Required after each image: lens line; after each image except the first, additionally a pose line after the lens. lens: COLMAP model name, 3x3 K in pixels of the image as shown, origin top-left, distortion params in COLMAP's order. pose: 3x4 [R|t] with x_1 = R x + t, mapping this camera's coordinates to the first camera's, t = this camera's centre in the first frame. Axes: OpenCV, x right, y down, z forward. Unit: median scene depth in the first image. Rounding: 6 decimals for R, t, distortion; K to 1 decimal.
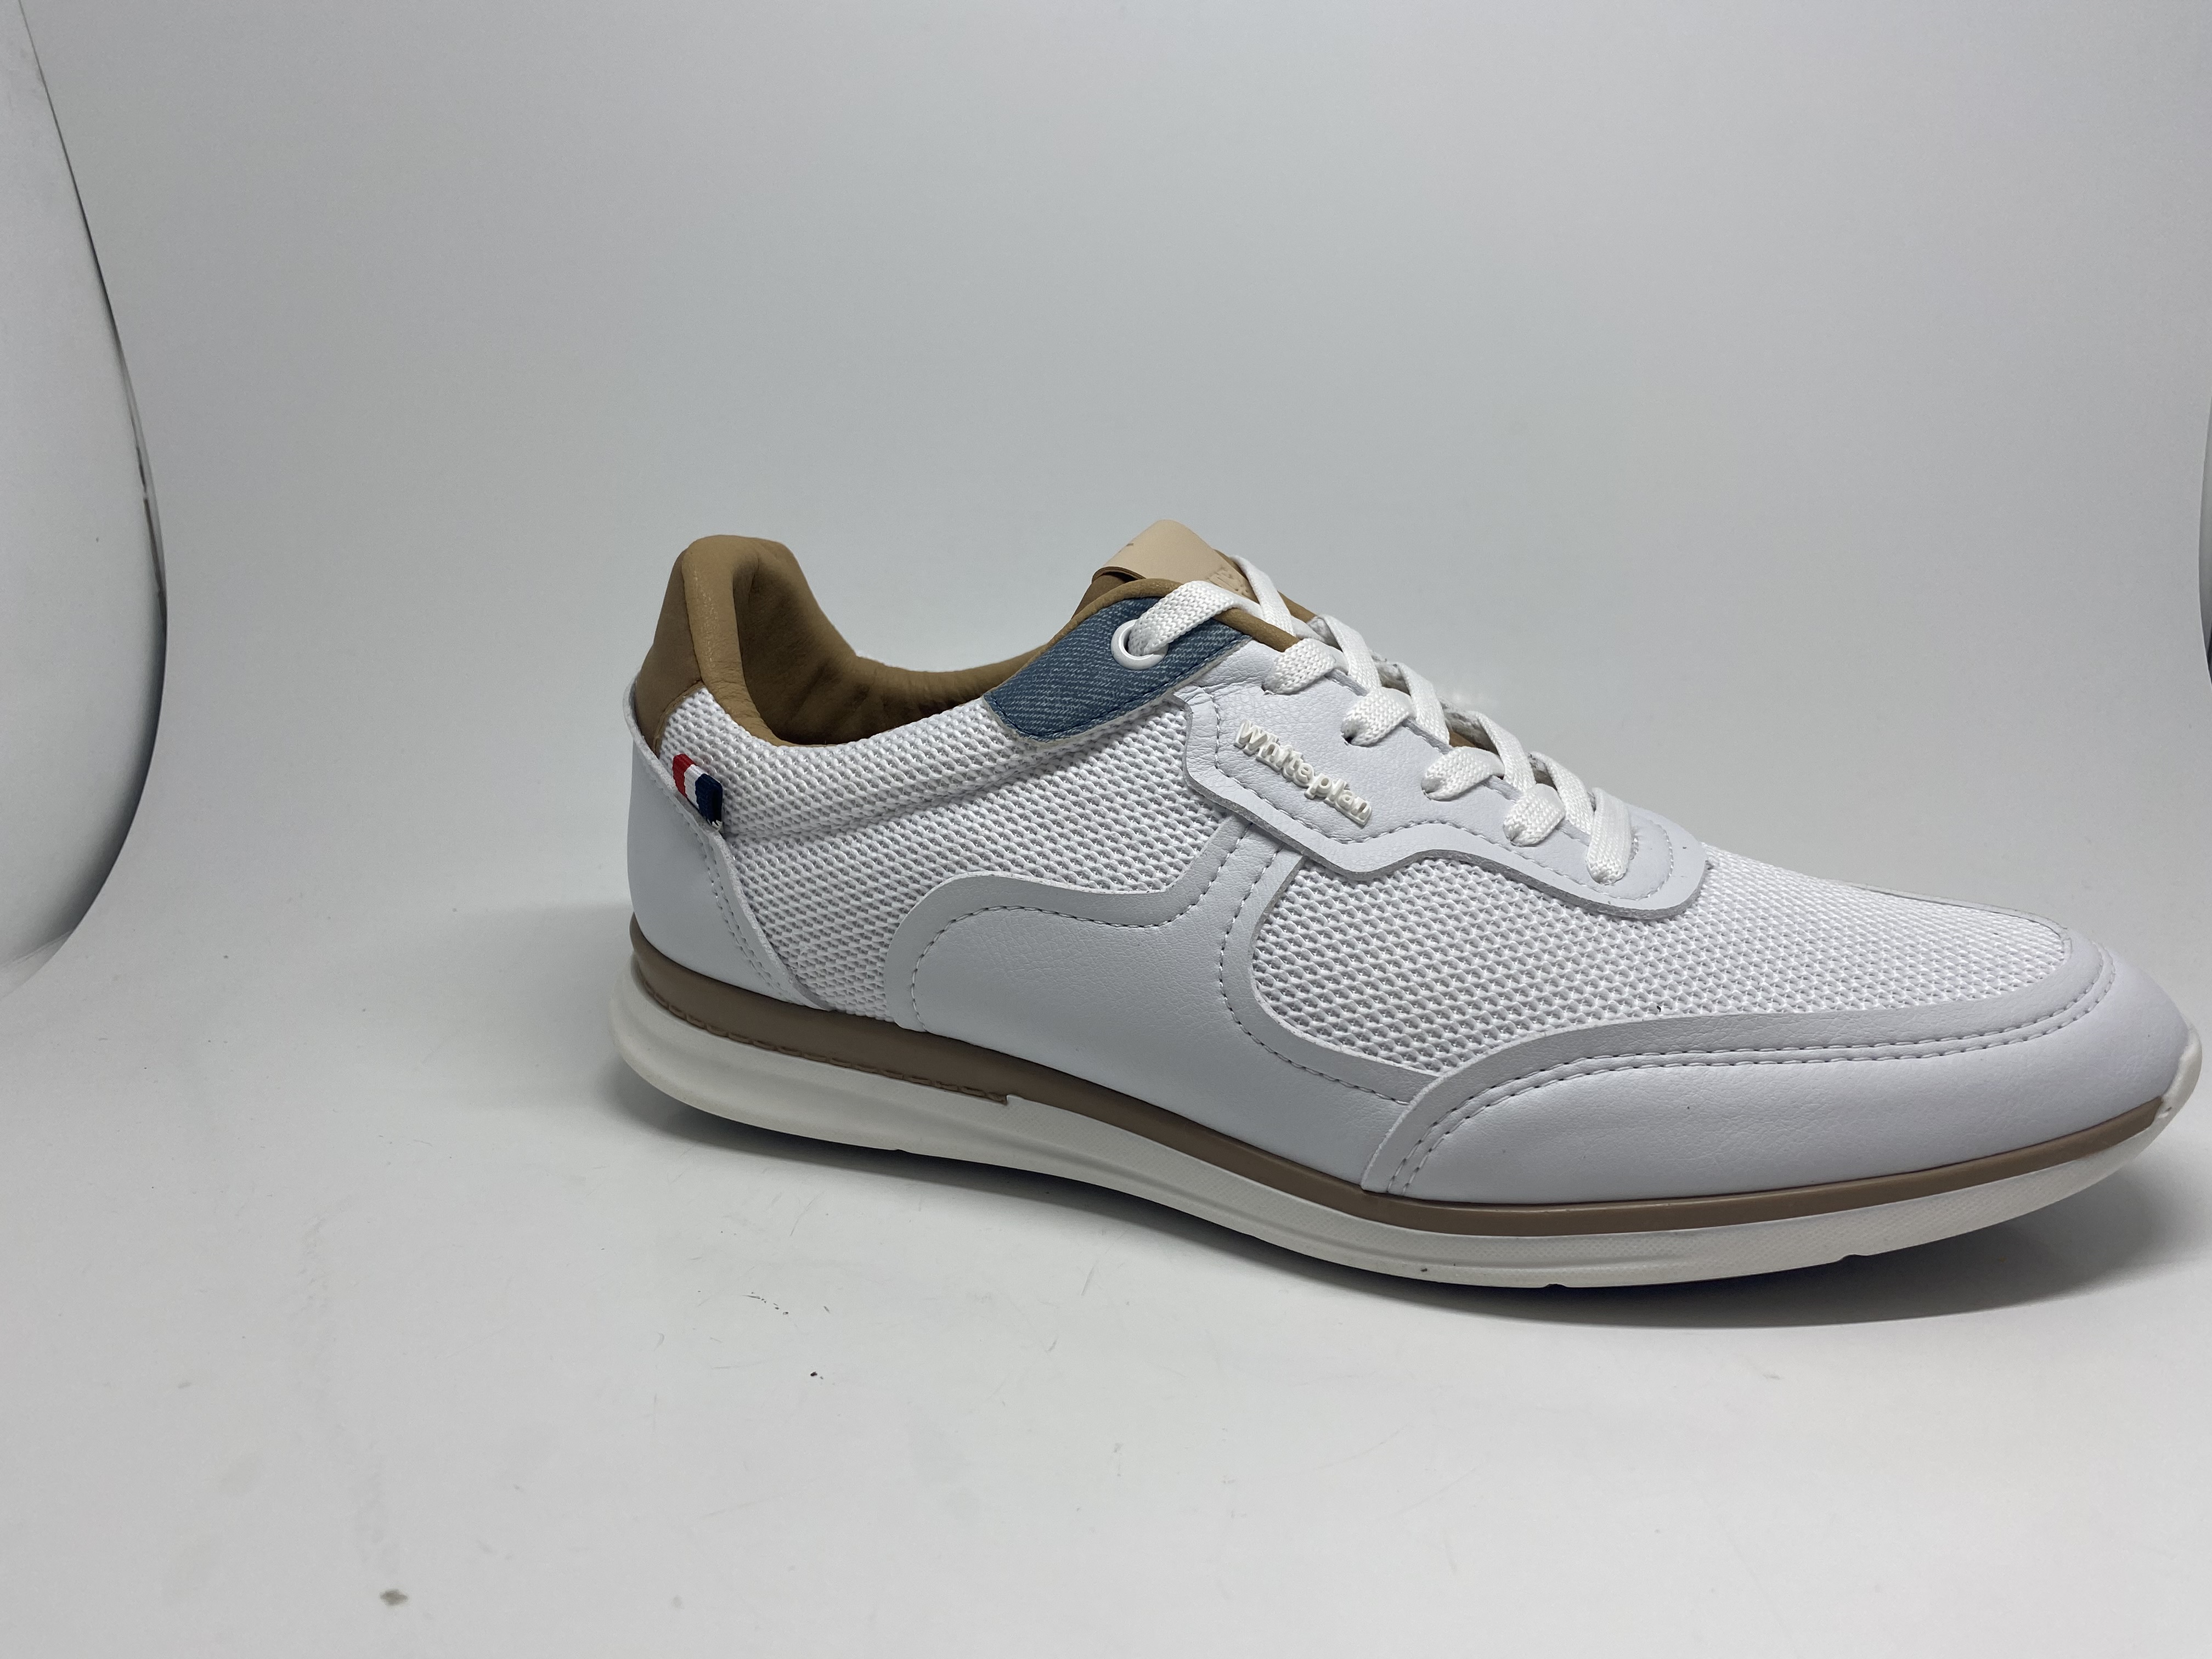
lens RADIAL K [[1700.6, 0, 1110.1], [0, 1700.6, 829.1], [0, 0, 1]] dist [-0.003701, 0.003040]
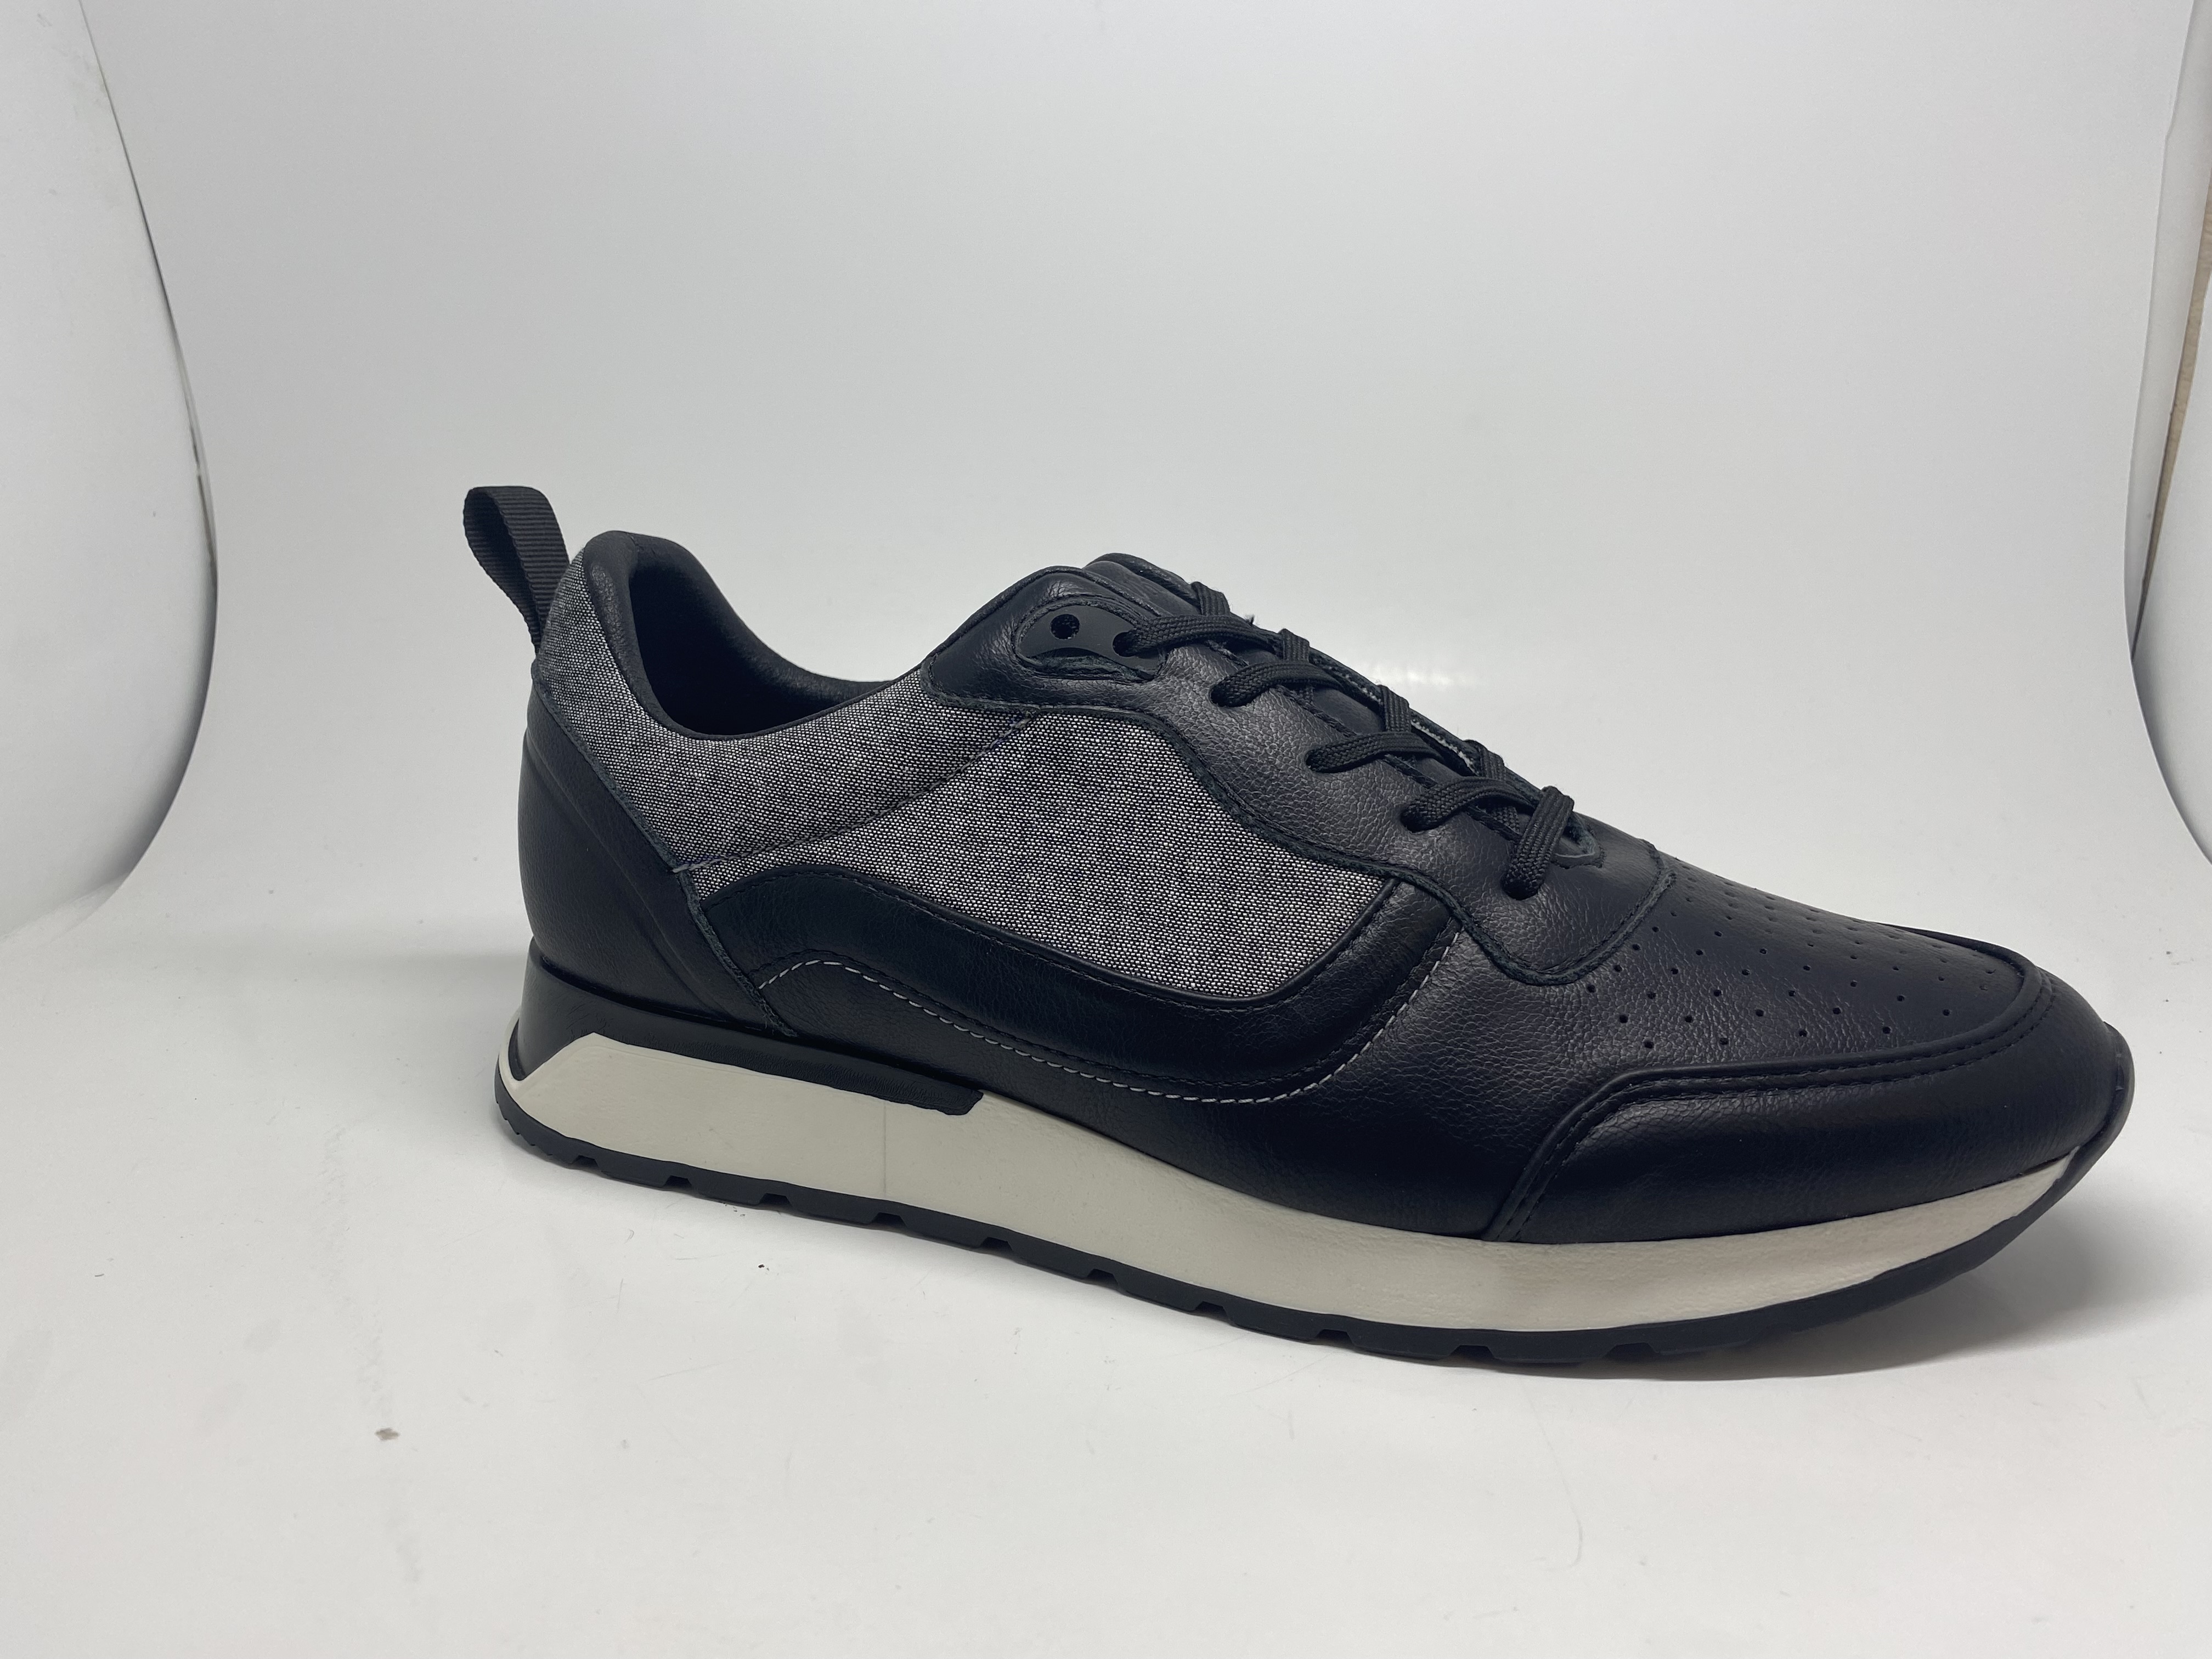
lens RADIAL K [[1700.6, 0, 1107.4], [0, 1700.6, 820.1], [0, 0, 1]] dist [-0.003701, 0.003040]
pose [[0.999461, 0.014143, -0.029627, 0.077647], [-0.013656, 0.999770, 0.016566, -0.001107], [0.029854, -0.016152, 0.999424, -0.114419]]
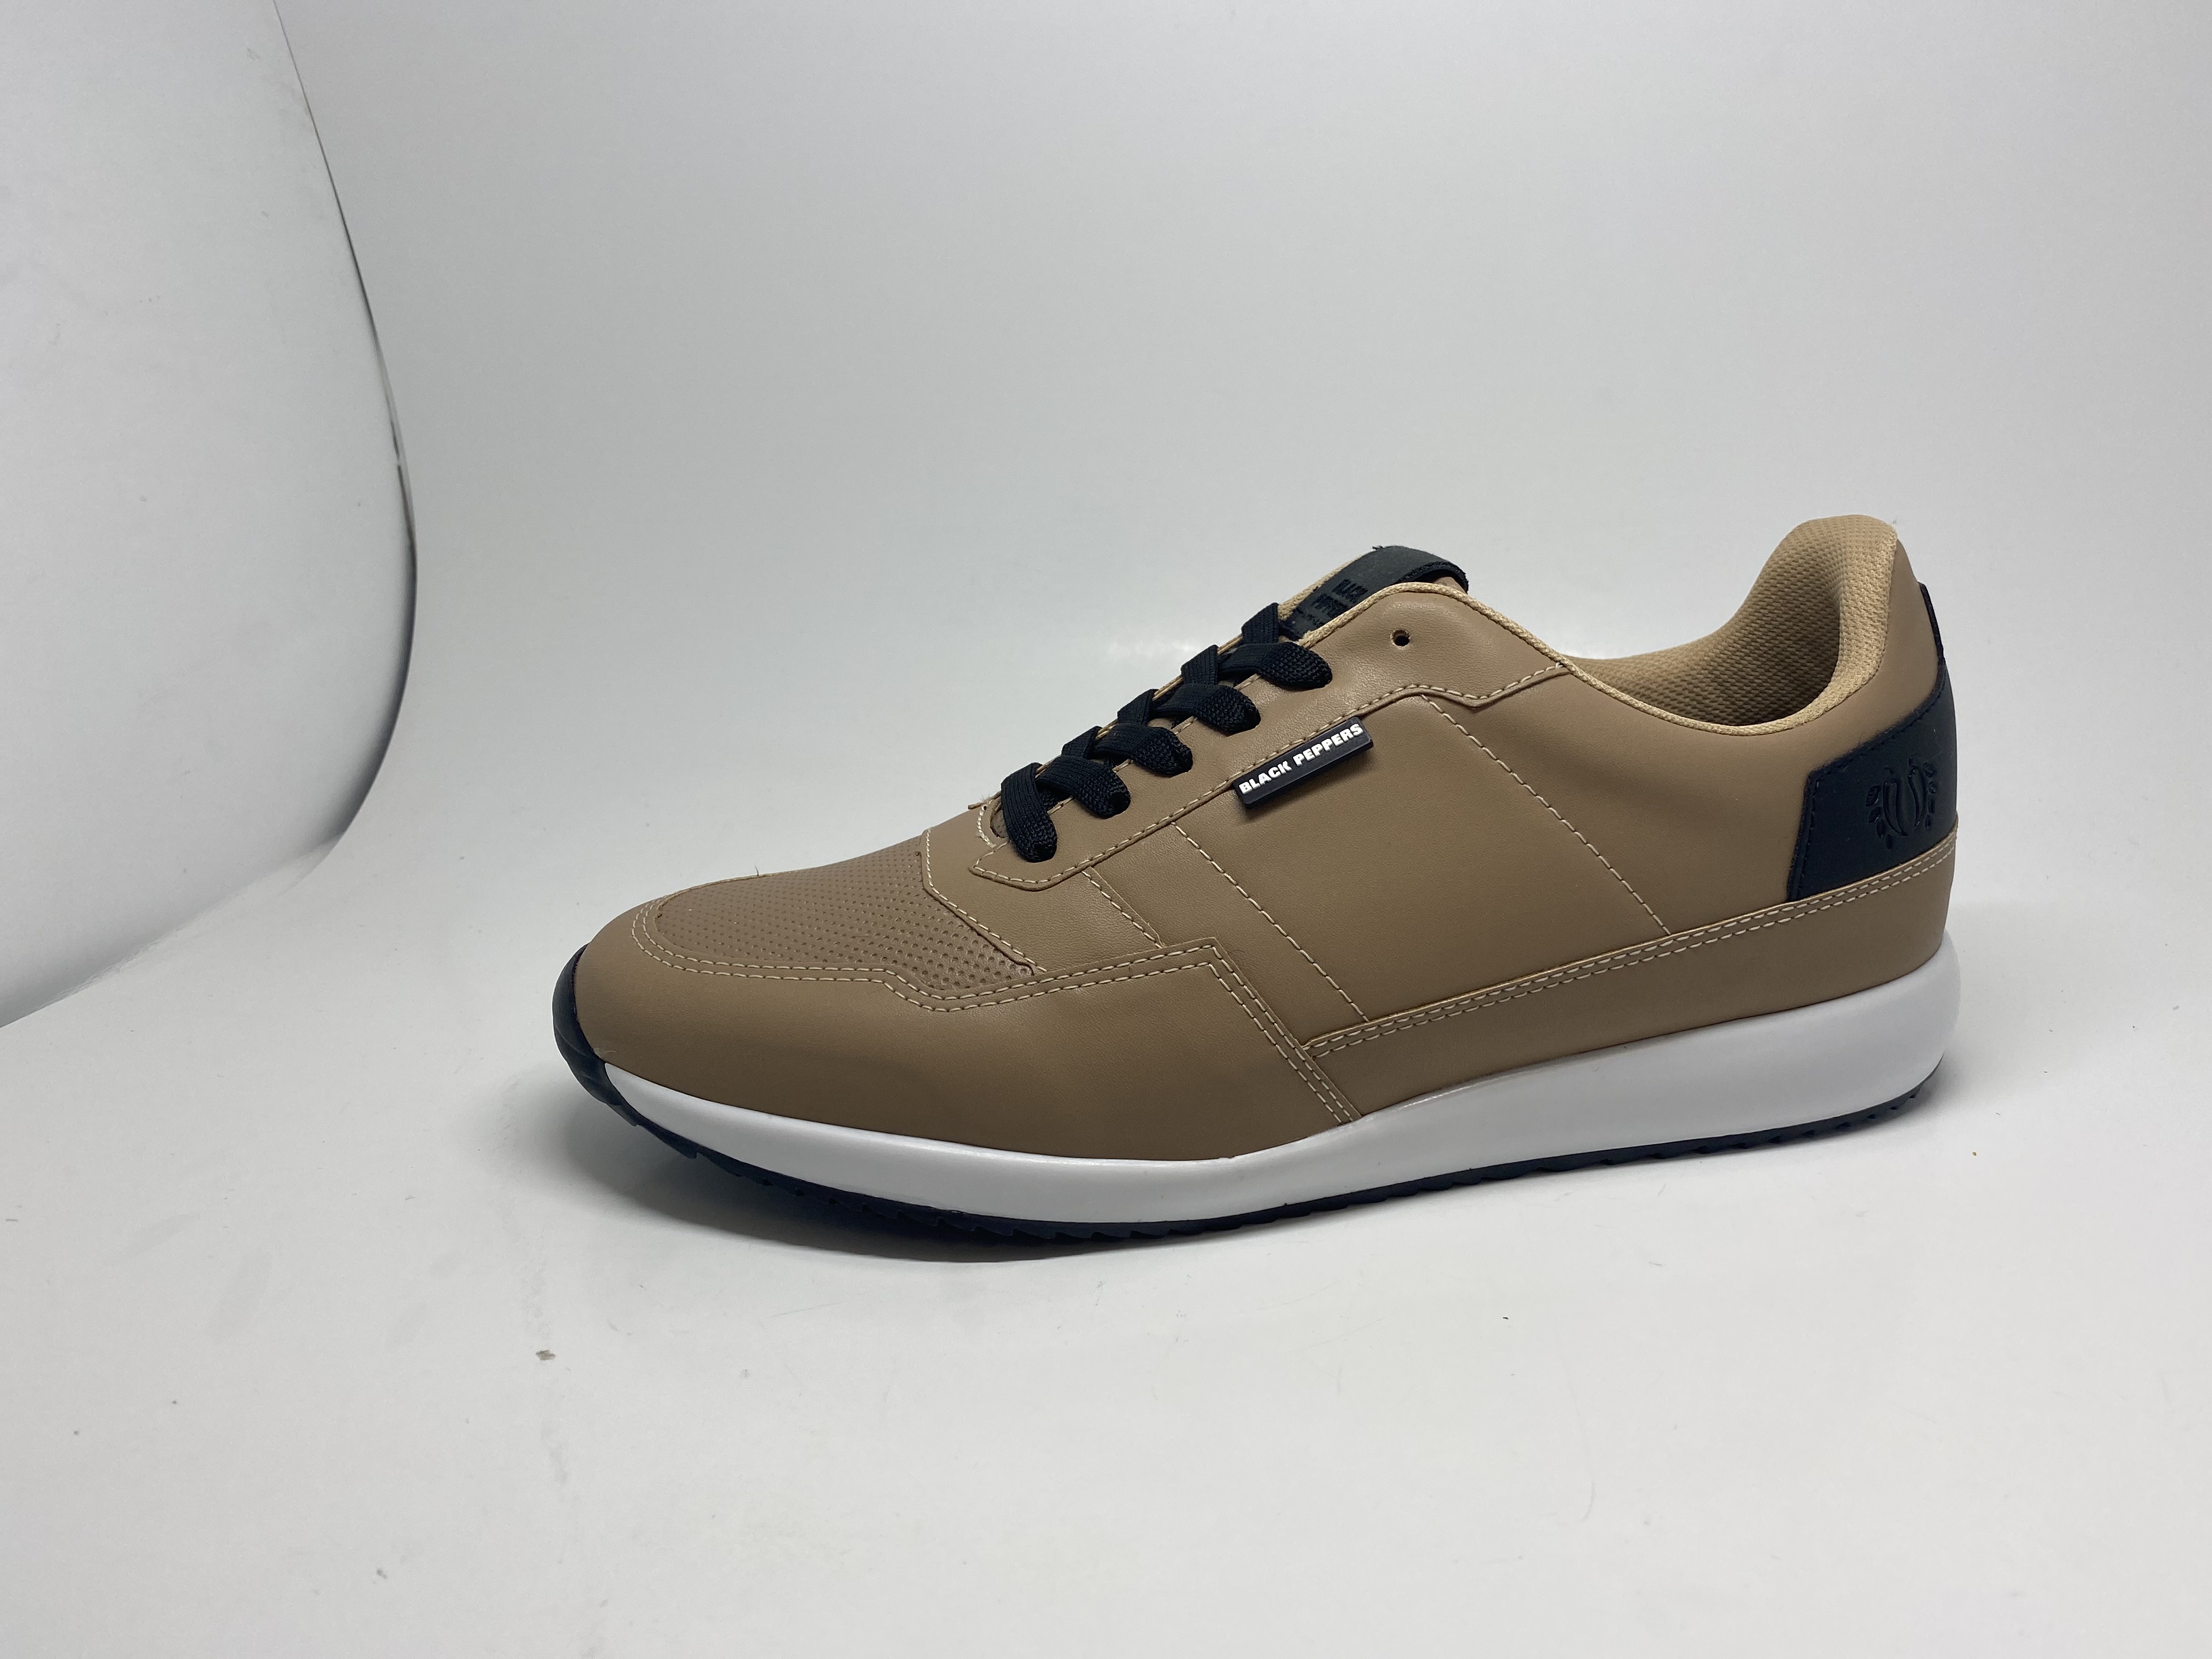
lens RADIAL K [[1700.6, 0, 1117.7], [0, 1700.6, 835.5], [0, 0, 1]] dist [-0.003701, 0.003040]
pose [[0.990985, 0.026955, -0.131232, 0.142887], [-0.018458, 0.997679, 0.065543, -0.043149], [0.132695, -0.062530, 0.989183, -0.185175]]
